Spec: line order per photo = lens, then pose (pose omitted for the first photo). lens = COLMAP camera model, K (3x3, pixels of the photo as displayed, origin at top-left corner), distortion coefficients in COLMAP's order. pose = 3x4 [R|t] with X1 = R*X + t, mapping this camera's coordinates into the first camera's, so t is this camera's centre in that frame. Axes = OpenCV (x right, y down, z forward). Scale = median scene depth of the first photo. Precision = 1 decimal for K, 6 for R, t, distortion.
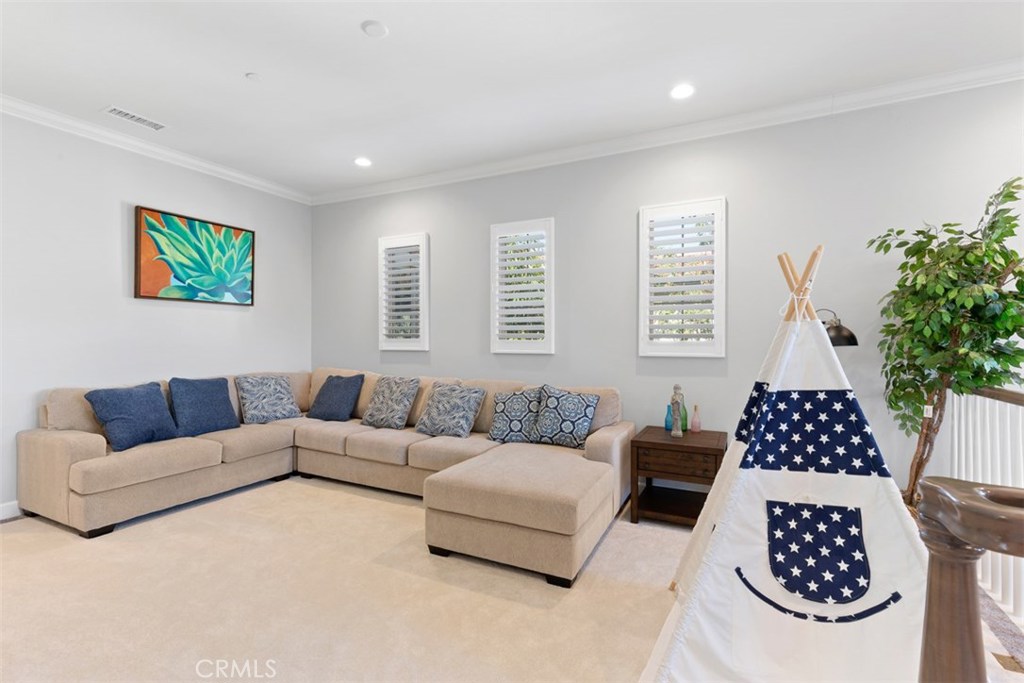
lens RADIAL K [[466.8, 0, 514.1], [0, 466.8, 342.5], [0, 0, 1]] dist [0.003176, -0.000713]
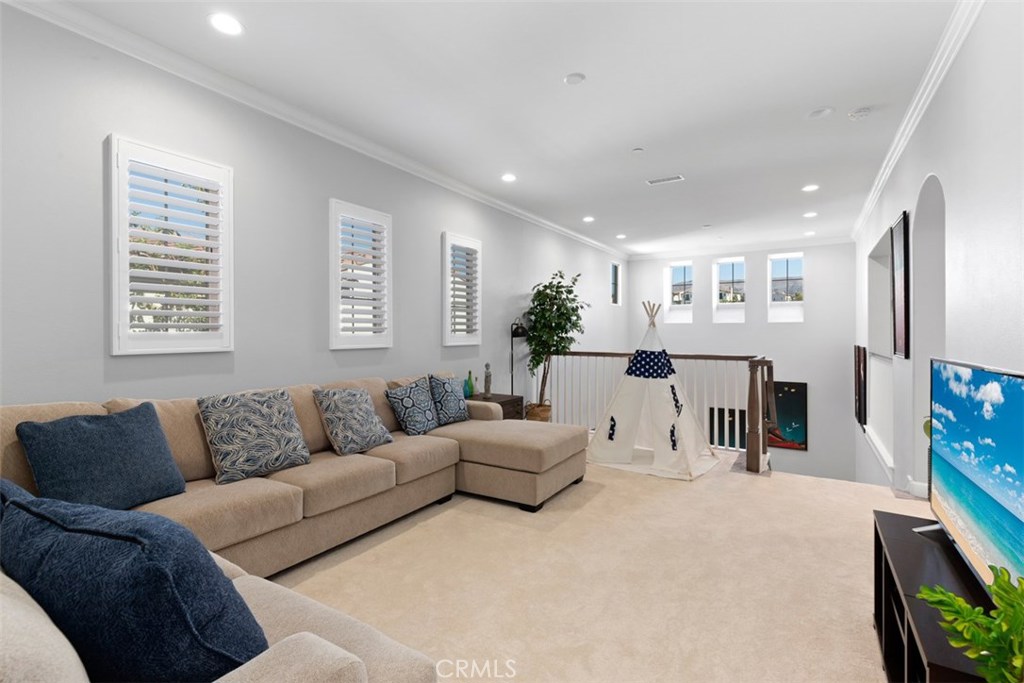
lens RADIAL K [[466.8, 0, 517.6], [0, 466.8, 332.7], [0, 0, 1]] dist [0.003176, -0.000713]
pose [[0.083607, -0.003733, 0.996492, -0.954884], [0.005835, 0.999978, 0.003256, -0.009290], [-0.996482, 0.005543, 0.083627, 0.657397]]
